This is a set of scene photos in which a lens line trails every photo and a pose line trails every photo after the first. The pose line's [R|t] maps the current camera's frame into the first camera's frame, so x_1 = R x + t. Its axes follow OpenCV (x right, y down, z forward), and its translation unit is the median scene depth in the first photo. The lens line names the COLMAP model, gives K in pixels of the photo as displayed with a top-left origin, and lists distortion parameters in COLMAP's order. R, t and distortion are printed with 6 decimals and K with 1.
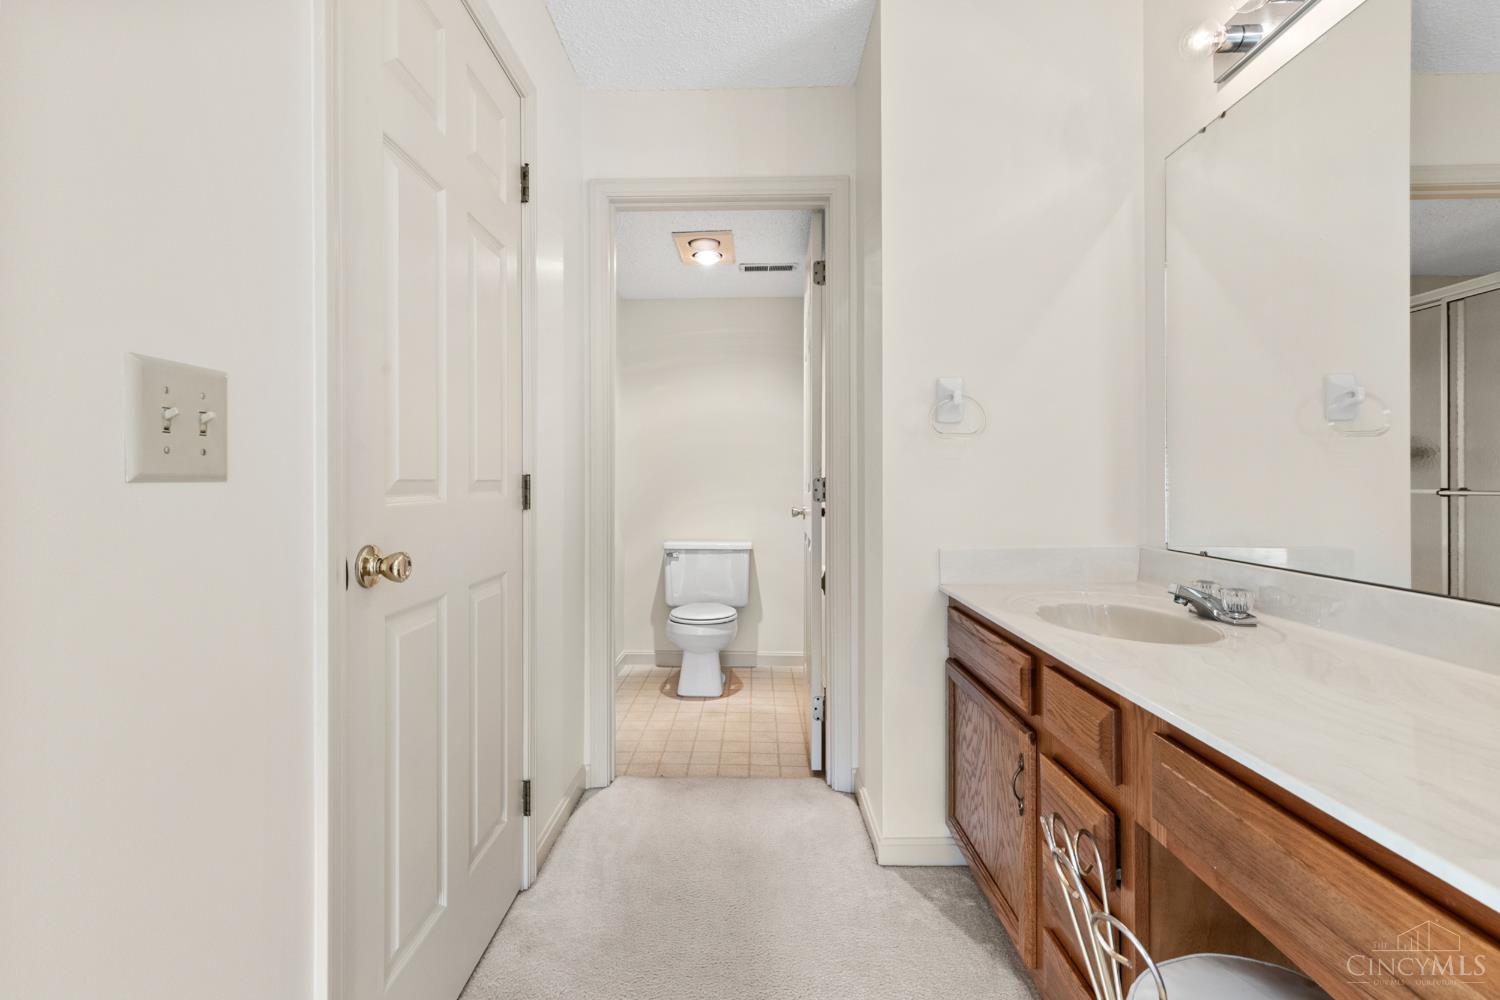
lens RADIAL K [[673.2, 0, 746.9], [0, 673.2, 492.7], [0, 0, 1]] dist [0.005529, -0.000558]
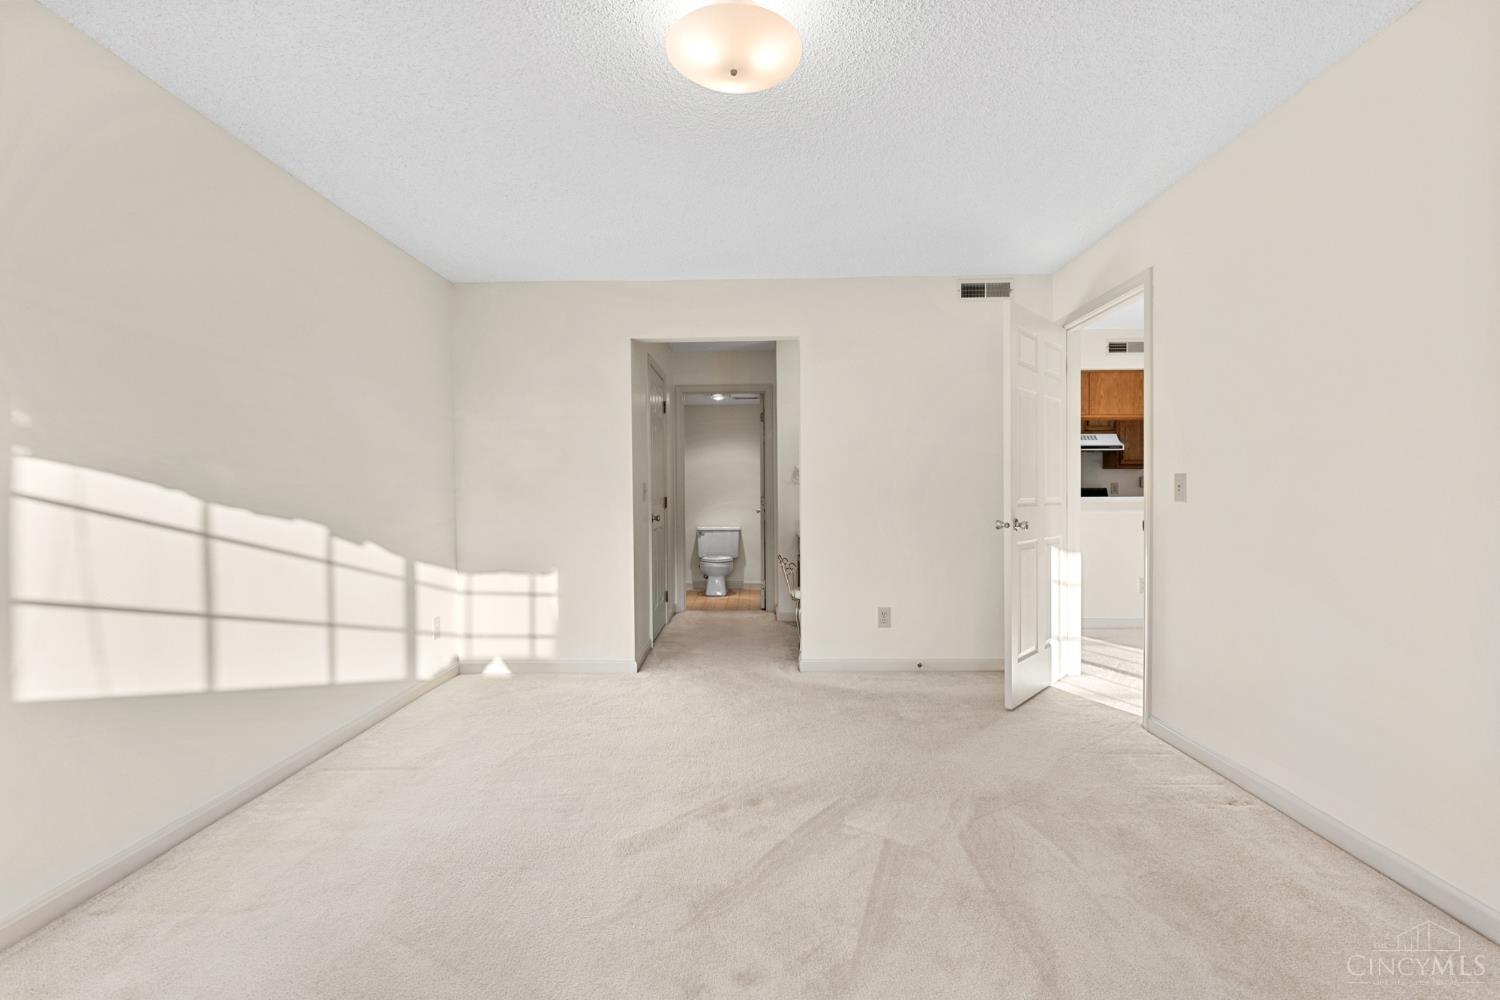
lens RADIAL K [[673.2, 0, 737.9], [0, 673.2, 496.4], [0, 0, 1]] dist [0.005529, -0.000558]
pose [[0.999824, -0.009365, -0.016247, 0.034888], [0.009215, 0.999915, -0.009264, 0.001728], [0.016332, 0.009113, 0.999825, -1.053747]]
